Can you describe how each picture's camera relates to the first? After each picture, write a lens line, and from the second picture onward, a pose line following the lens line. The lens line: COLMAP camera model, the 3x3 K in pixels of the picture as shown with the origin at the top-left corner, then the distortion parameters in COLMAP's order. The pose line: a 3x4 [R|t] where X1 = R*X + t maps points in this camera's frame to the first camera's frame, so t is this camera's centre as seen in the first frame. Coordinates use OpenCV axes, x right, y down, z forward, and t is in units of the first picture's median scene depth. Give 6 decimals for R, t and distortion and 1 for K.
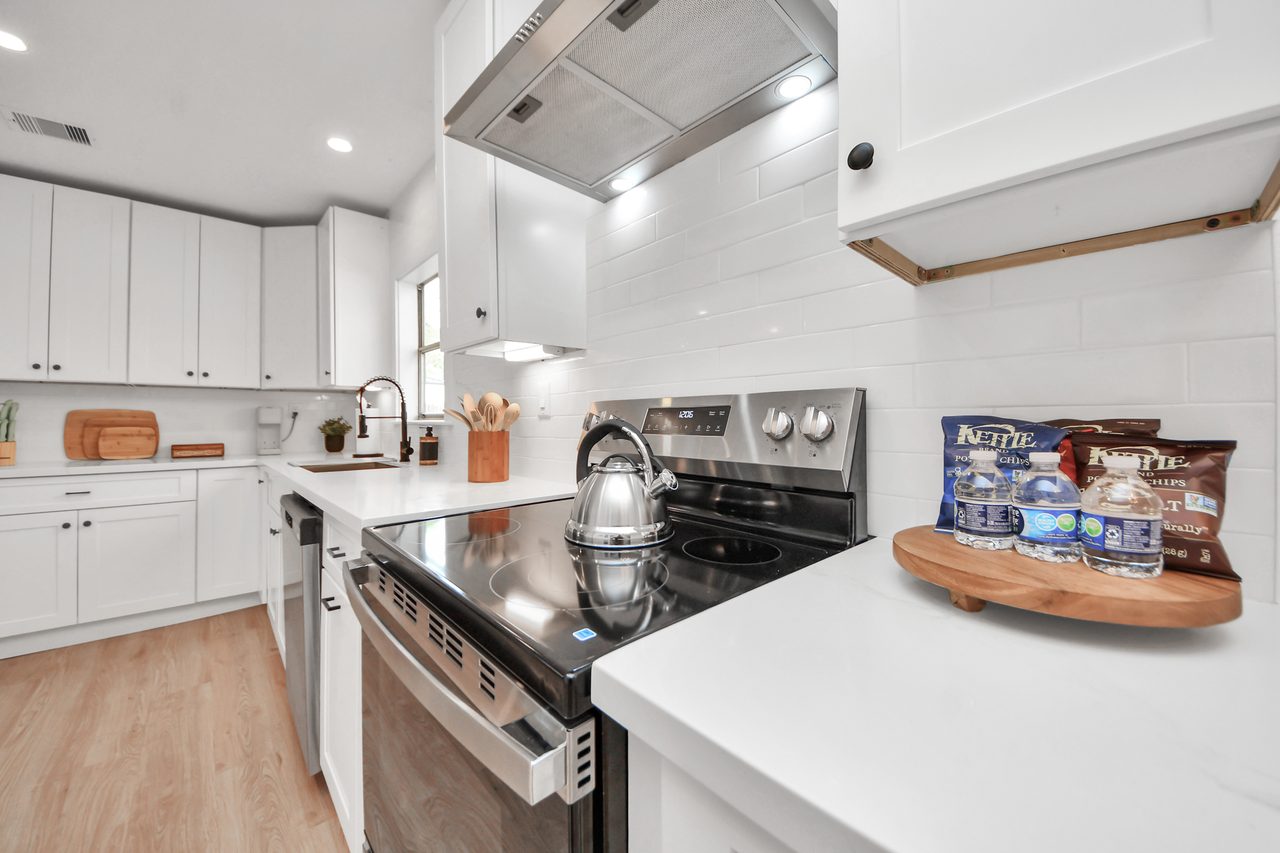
lens RADIAL K [[466.9, 0, 634.8], [0, 466.9, 414.4], [0, 0, 1]] dist [0.019156, -0.012428]
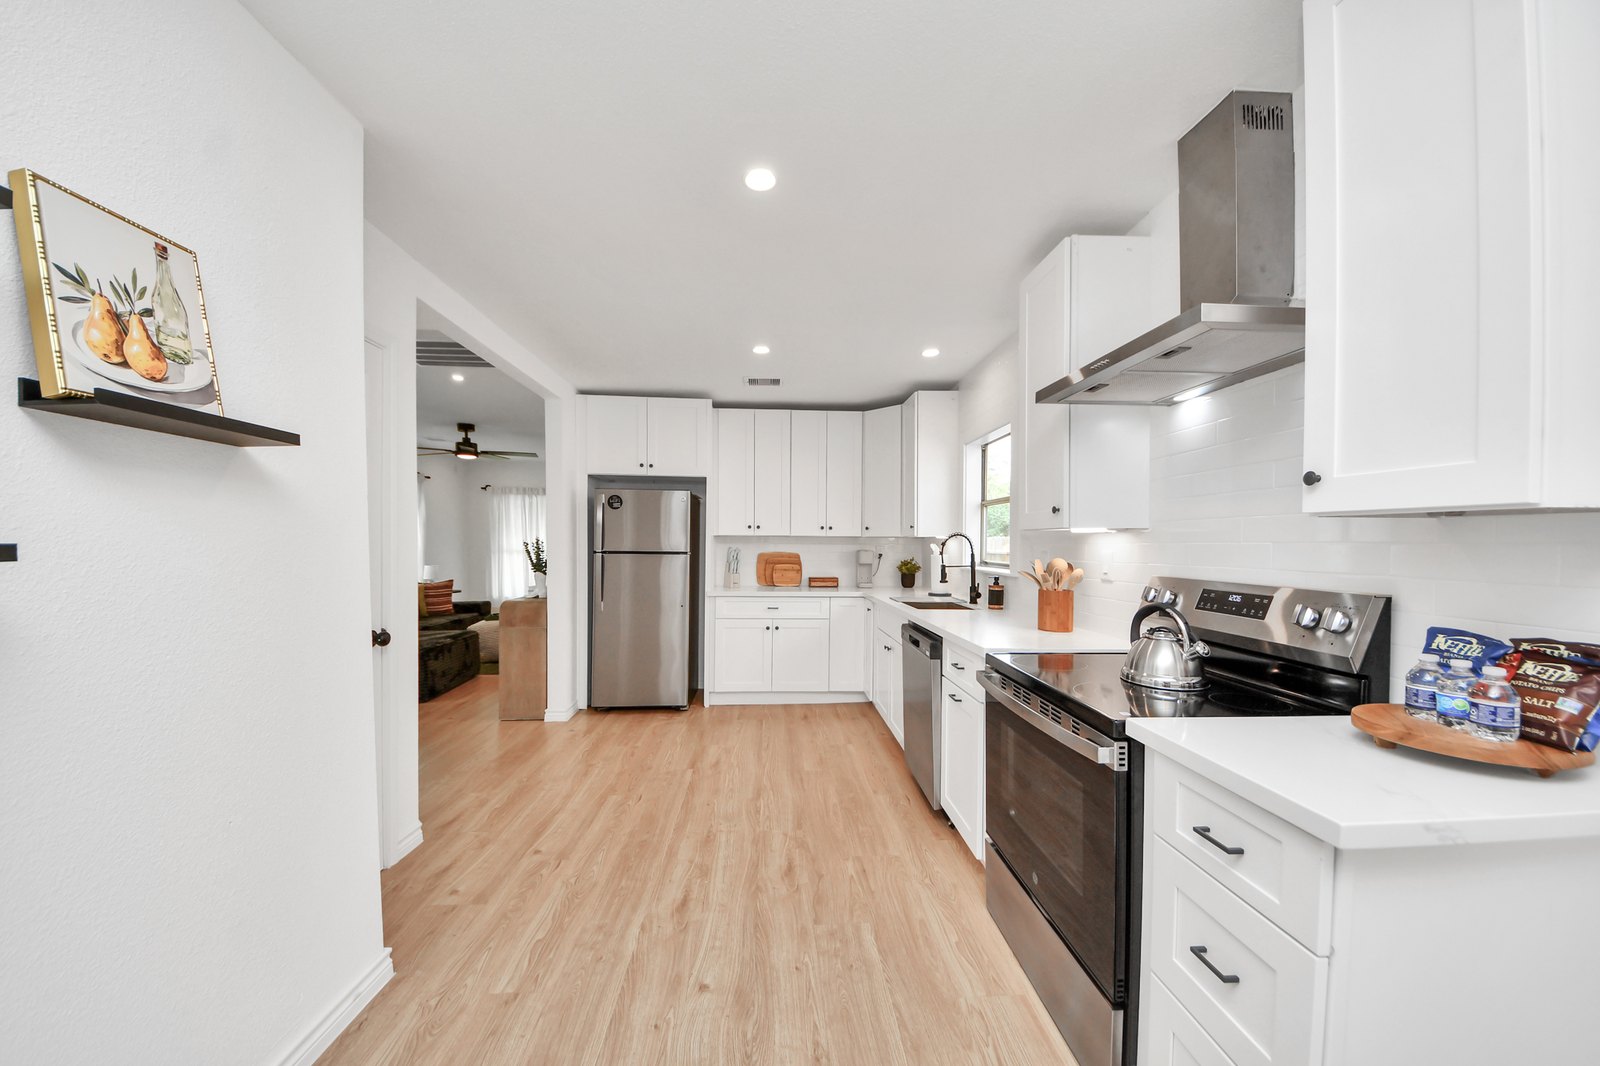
lens RADIAL K [[571.4, 0, 799.0], [0, 571.4, 551.2], [0, 0, 1]] dist [0.047014, -0.027231]
pose [[0.775840, 0.019166, -0.630639, 0.121404], [-0.002346, 0.999619, 0.027494, -0.109066], [0.630926, -0.019852, 0.775589, -0.616361]]
